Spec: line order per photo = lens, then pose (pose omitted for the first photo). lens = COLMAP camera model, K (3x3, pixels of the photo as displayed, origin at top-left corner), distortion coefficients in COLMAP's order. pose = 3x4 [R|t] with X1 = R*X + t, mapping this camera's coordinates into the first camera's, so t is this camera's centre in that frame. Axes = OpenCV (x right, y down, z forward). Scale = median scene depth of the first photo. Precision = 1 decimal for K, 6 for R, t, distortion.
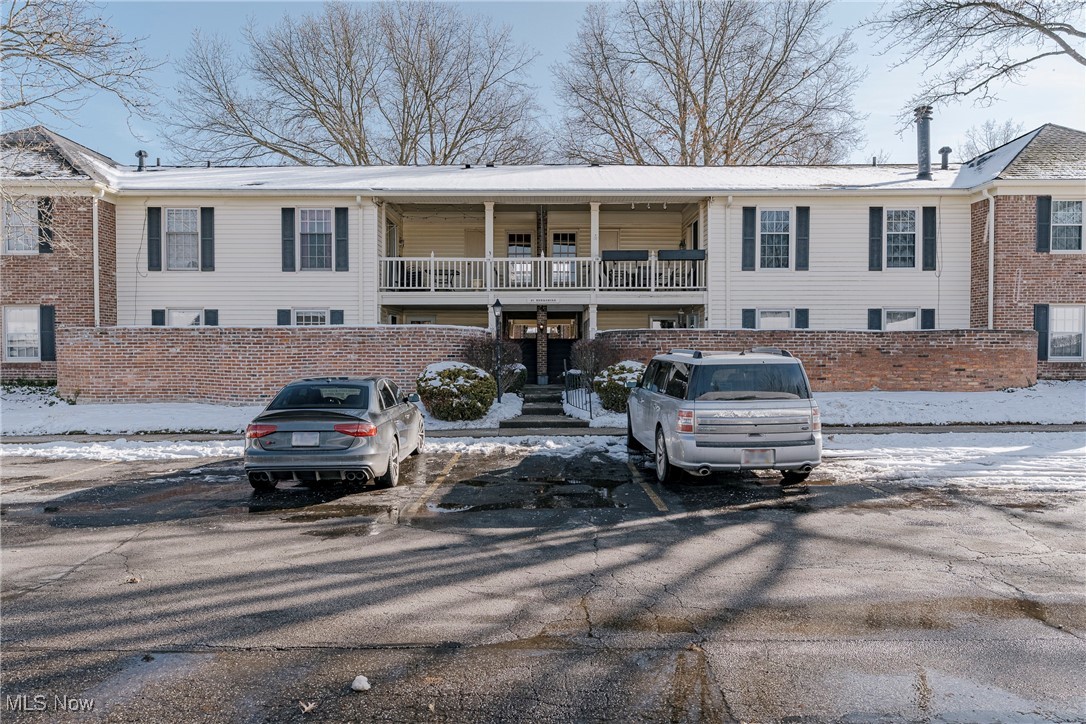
lens RADIAL K [[750.6, 0, 543.0], [0, 750.6, 362.0], [0, 0, 1]] dist [0.000625, 0.000046]
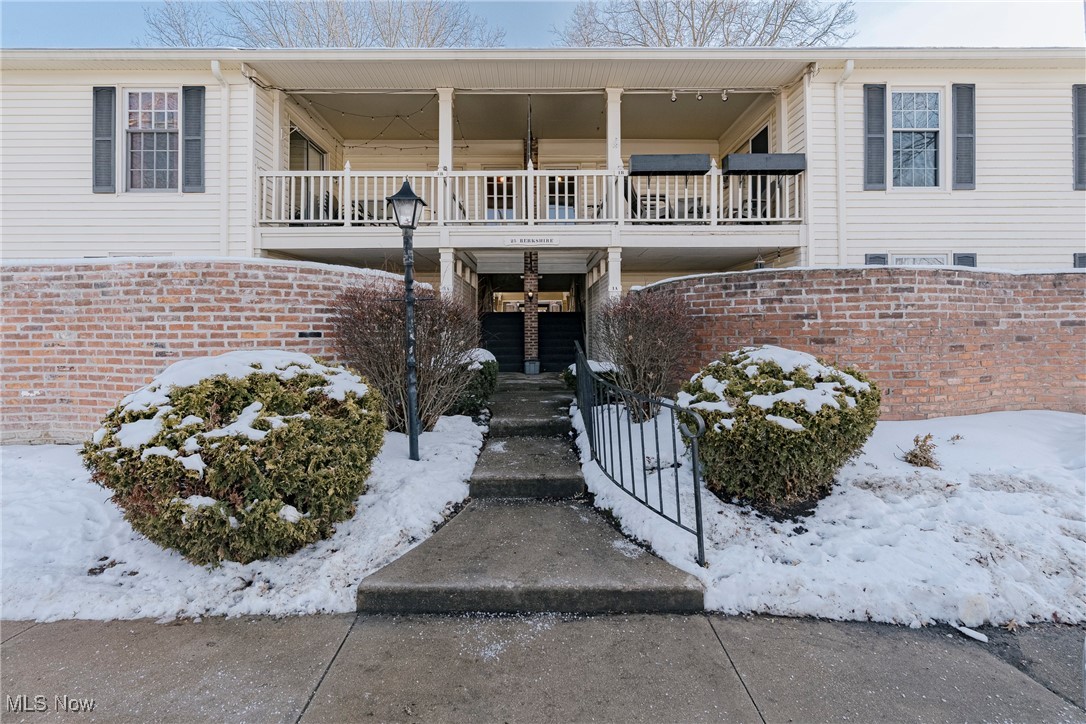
lens RADIAL K [[530.7, 0, 542.3], [0, 530.7, 337.5], [0, 0, 1]] dist [-0.000333, -0.000027]
pose [[0.999889, -0.002943, 0.014593, 0.002254], [0.002960, 0.999995, -0.001105, -0.004673], [-0.014590, 0.001148, 0.999893, 0.579006]]
